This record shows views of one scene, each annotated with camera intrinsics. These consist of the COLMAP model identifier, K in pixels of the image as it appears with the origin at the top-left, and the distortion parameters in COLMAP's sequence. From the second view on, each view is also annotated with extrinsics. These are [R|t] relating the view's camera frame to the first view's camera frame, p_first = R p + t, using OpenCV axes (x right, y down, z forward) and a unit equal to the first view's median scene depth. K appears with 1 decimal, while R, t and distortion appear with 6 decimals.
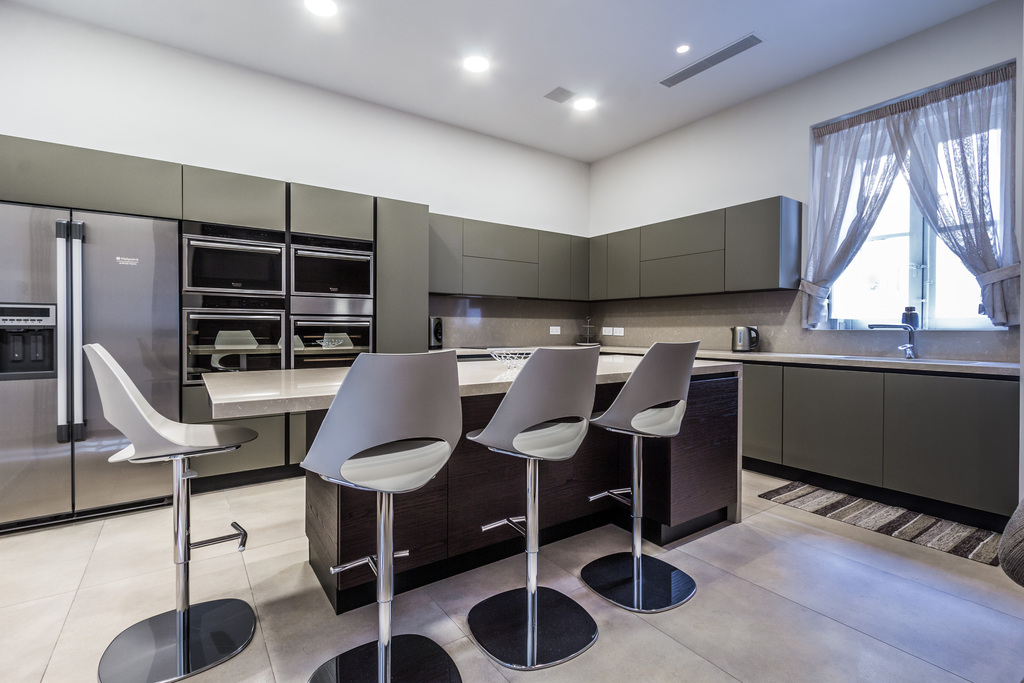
lens RADIAL K [[474.9, 0, 515.9], [0, 474.9, 337.6], [0, 0, 1]] dist [-0.005123, -0.000780]
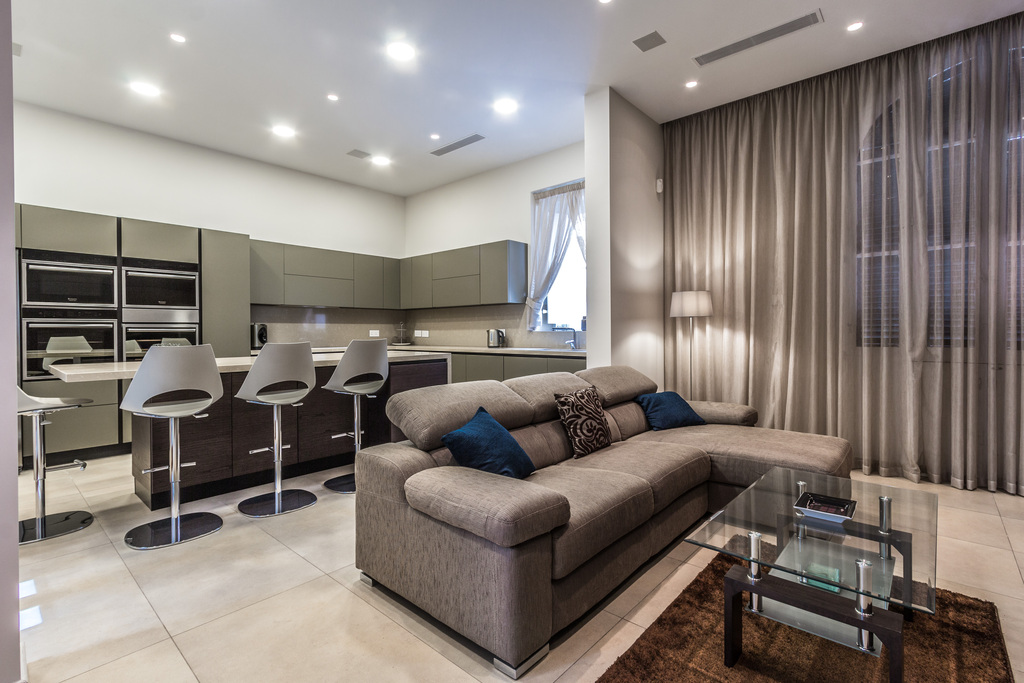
lens RADIAL K [[474.9, 0, 506.8], [0, 474.9, 337.5], [0, 0, 1]] dist [-0.005123, -0.000780]
pose [[0.975125, -0.012138, 0.221325, 0.214184], [0.013474, 0.999899, -0.004530, 0.008231], [-0.221248, 0.007400, 0.975190, -0.398327]]
